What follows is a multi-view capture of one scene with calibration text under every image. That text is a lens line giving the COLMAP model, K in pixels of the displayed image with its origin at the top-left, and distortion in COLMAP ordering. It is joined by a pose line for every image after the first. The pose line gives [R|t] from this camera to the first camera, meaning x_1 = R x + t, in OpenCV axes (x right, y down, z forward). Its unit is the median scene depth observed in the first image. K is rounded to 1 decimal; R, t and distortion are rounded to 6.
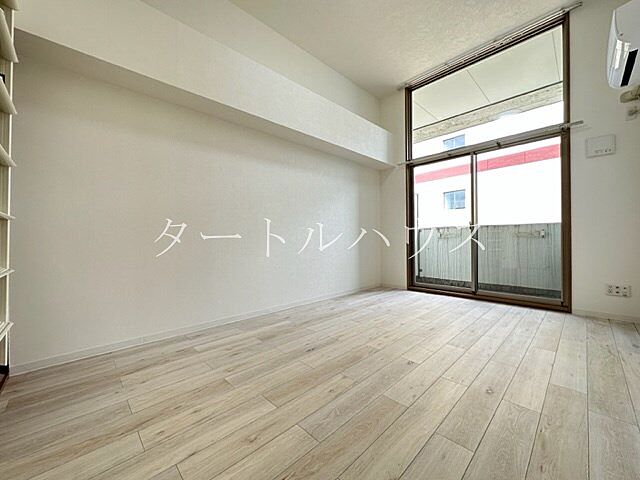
lens RADIAL K [[256.2, 0, 319.7], [0, 256.2, 238.4], [0, 0, 1]] dist [-0.000021, -0.000021]
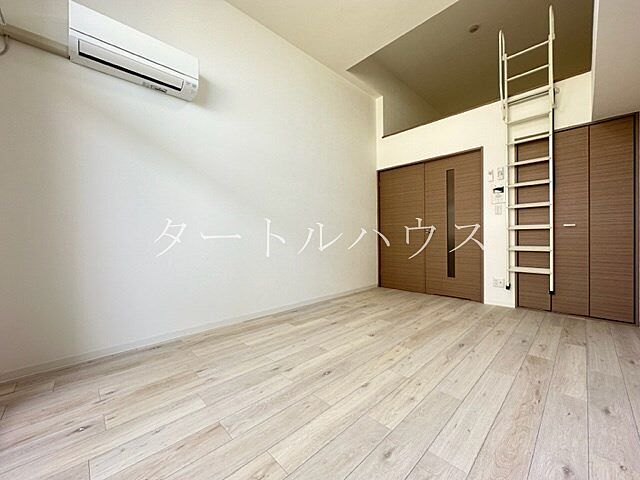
lens RADIAL K [[256.2, 0, 320.3], [0, 256.2, 238.7], [0, 0, 1]] dist [-0.000021, -0.000021]
pose [[-0.999822, 0.018852, -0.000341, 0.547885], [0.018852, 0.999822, 0.000051, -0.017262], [0.000341, 0.000044, -1.000000, 2.080305]]
